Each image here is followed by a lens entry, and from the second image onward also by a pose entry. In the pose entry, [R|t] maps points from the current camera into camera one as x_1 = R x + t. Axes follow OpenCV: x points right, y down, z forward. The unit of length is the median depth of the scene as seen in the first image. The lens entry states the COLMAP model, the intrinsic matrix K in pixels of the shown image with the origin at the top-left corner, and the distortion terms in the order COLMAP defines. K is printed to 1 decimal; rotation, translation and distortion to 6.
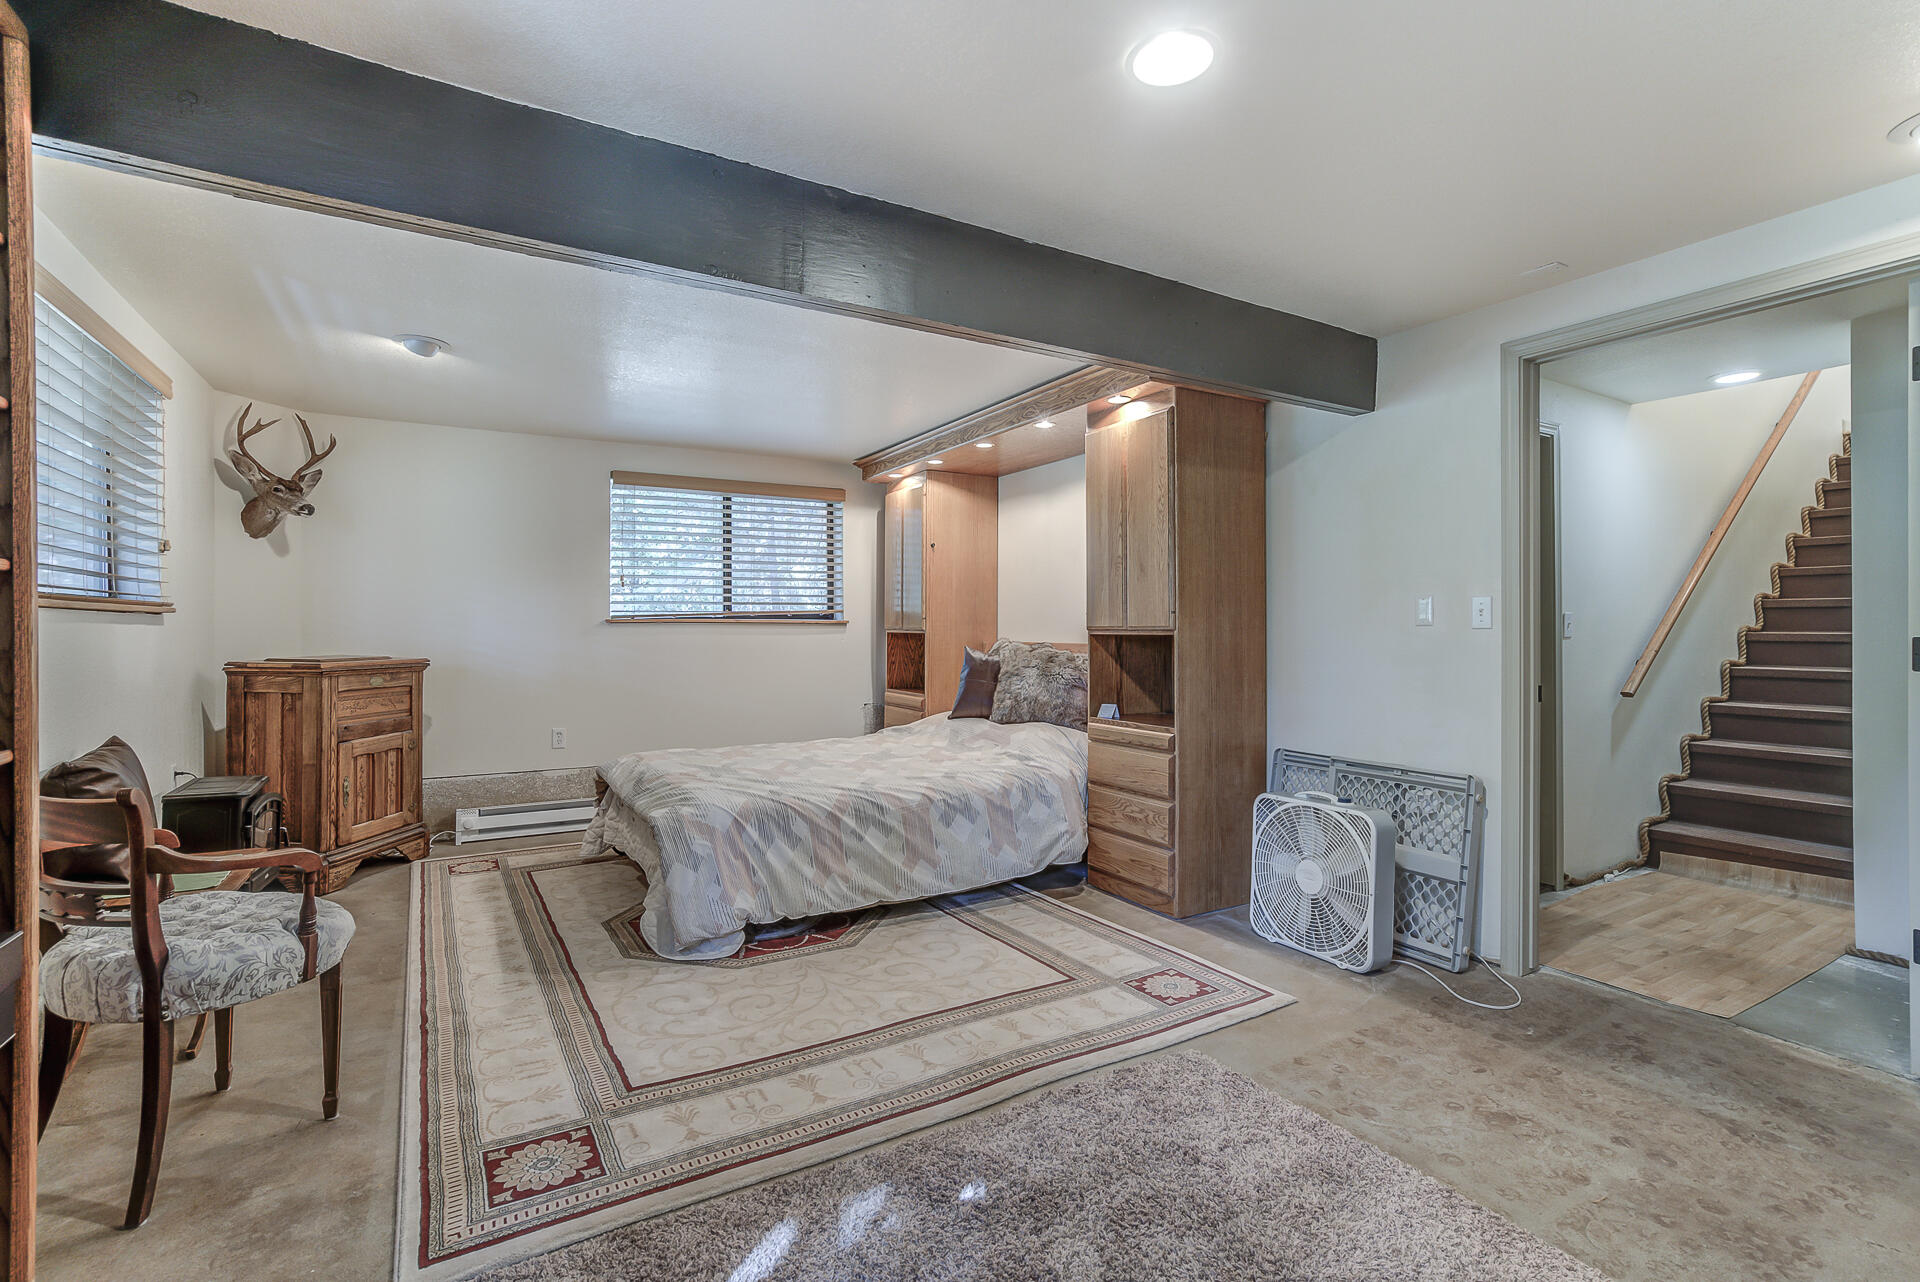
lens RADIAL K [[901.5, 0, 960.0], [0, 901.5, 641.0], [0, 0, 1]] dist [-0.032433, 0.025806]
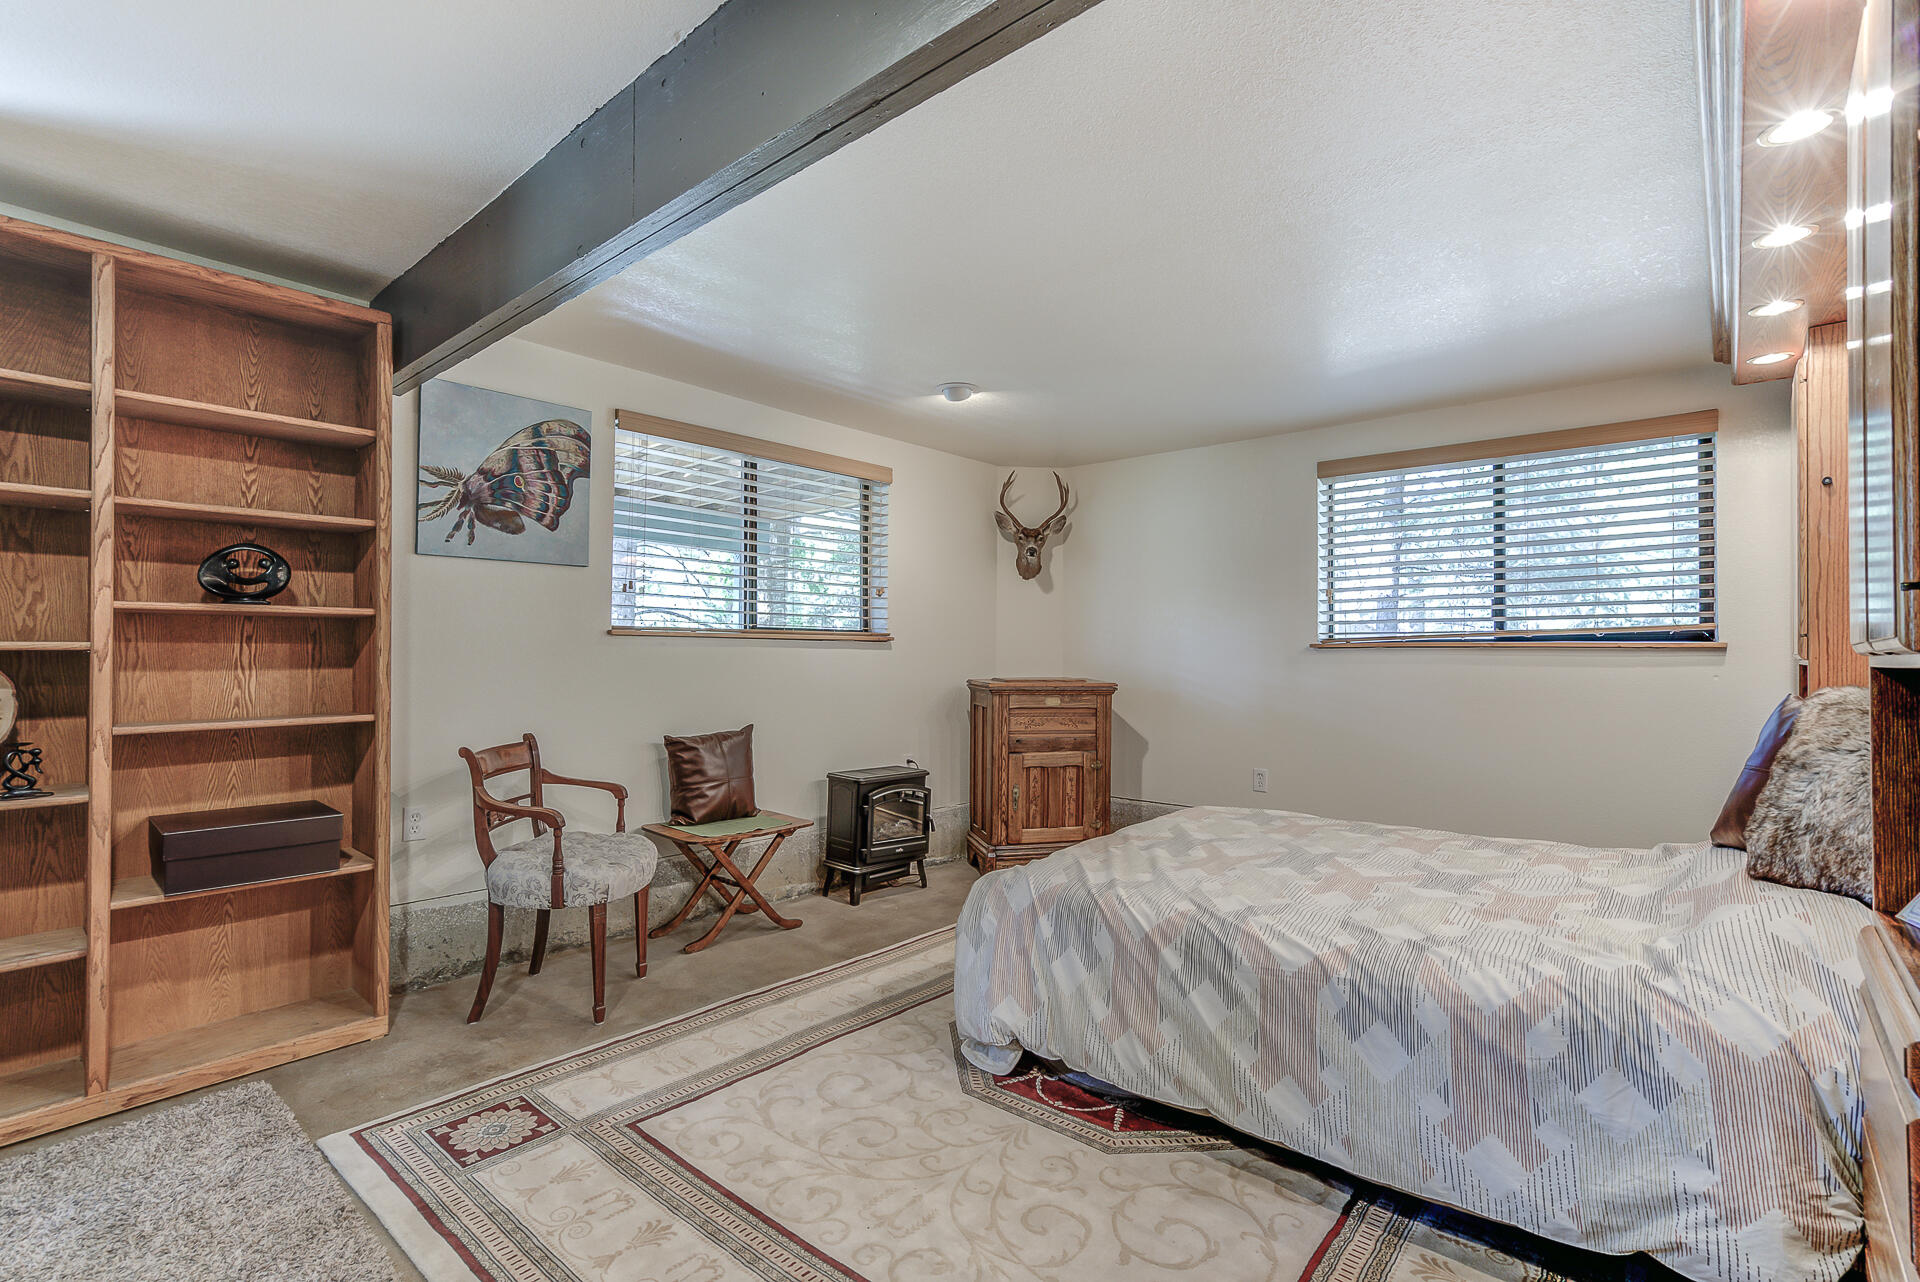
lens RADIAL K [[886.4, 0, 950.6], [0, 886.4, 654.9], [0, 0, 1]] dist [-0.033691, 0.023405]
pose [[0.311306, 0.000699, -0.950309, 0.385812], [-0.019659, 0.999790, -0.005704, -0.003939], [0.950106, 0.020458, 0.311255, 0.618119]]
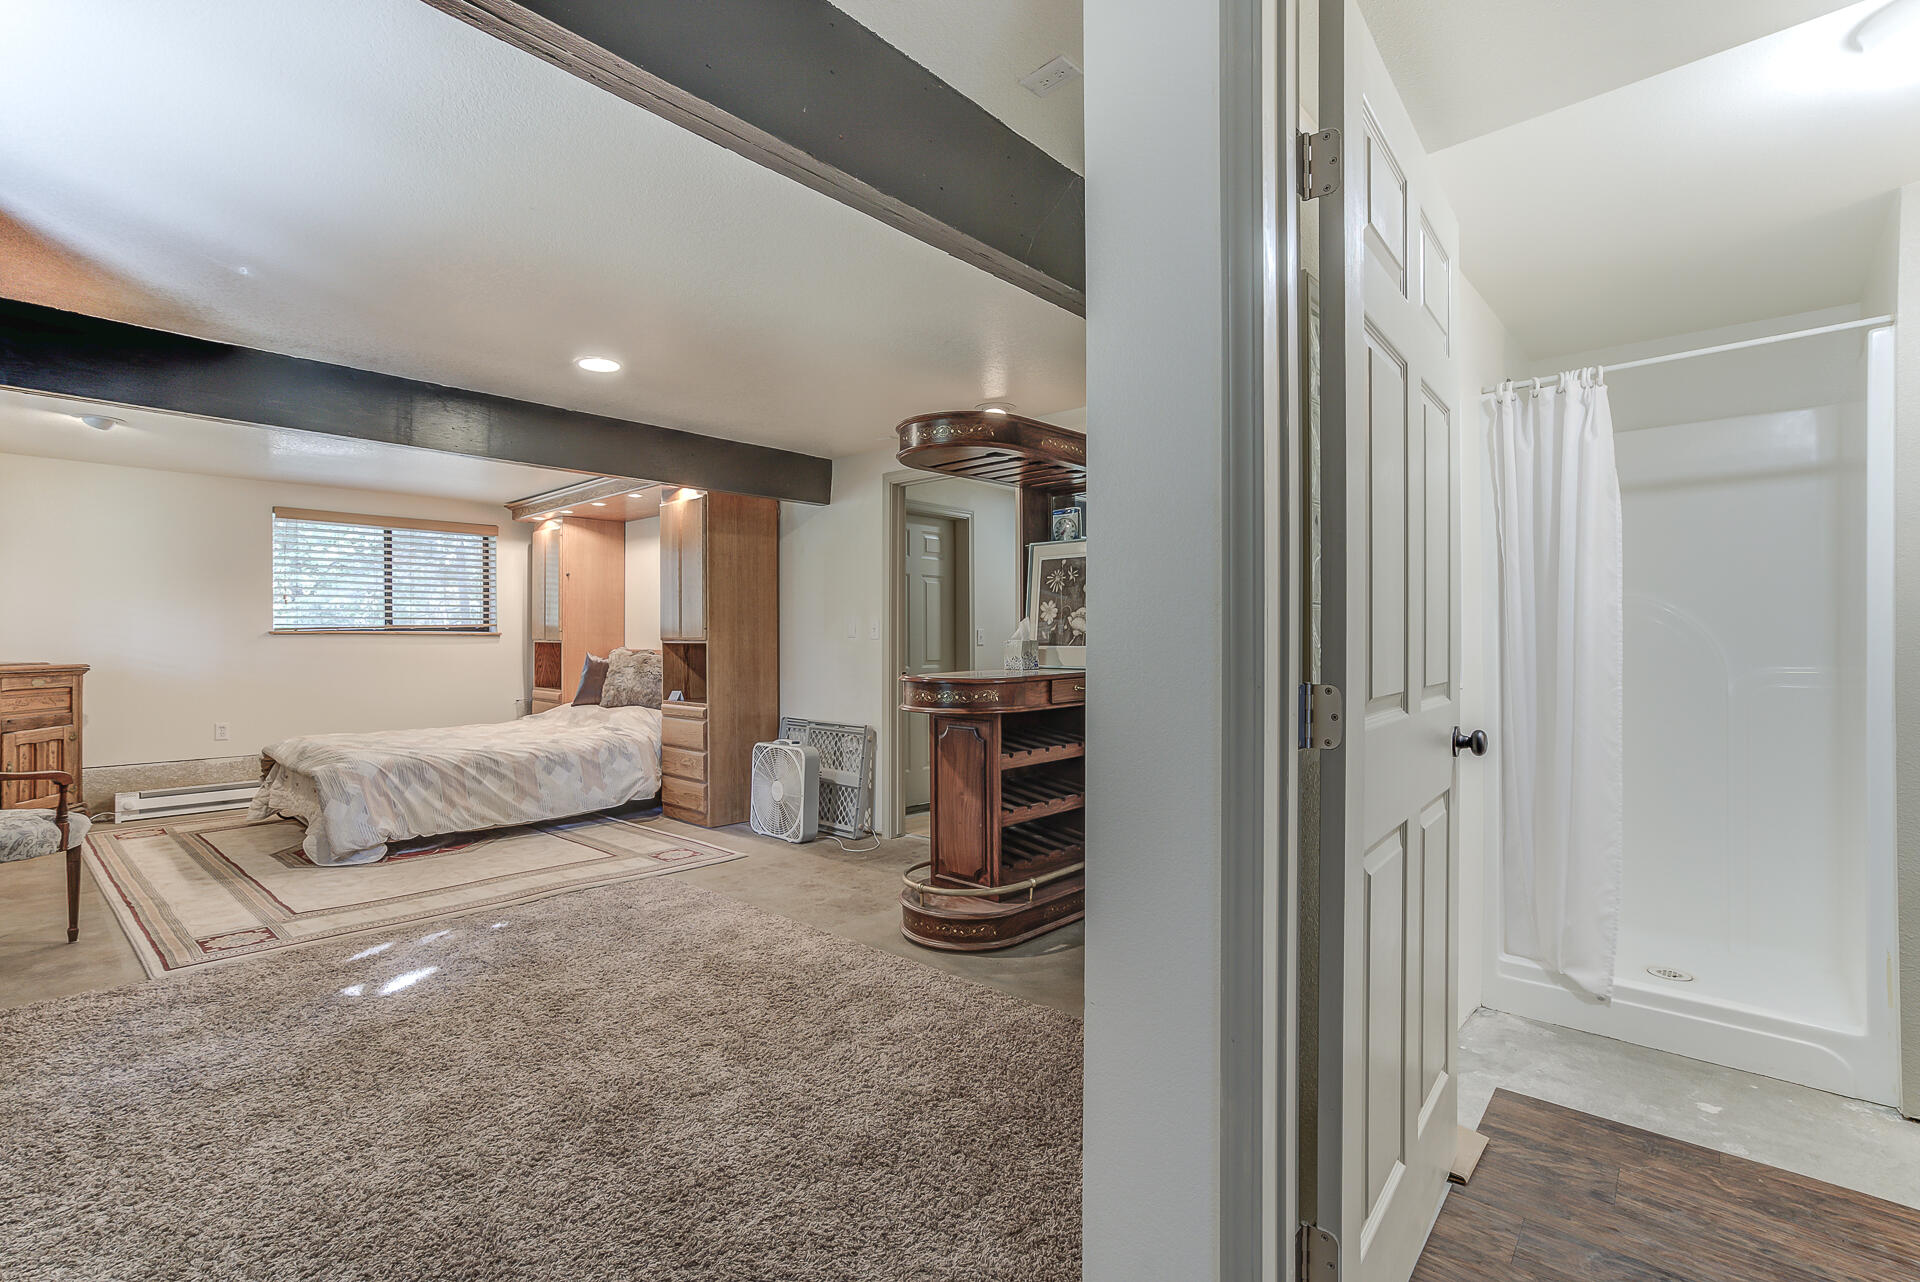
lens RADIAL K [[902.9, 0, 968.8], [0, 902.9, 647.3], [0, 0, 1]] dist [-0.027713, 0.024636]
pose [[0.956382, -0.001645, 0.292114, 0.210723], [0.003206, 0.999983, -0.004865, 0.008737], [-0.292101, 0.005589, 0.956371, -0.591103]]
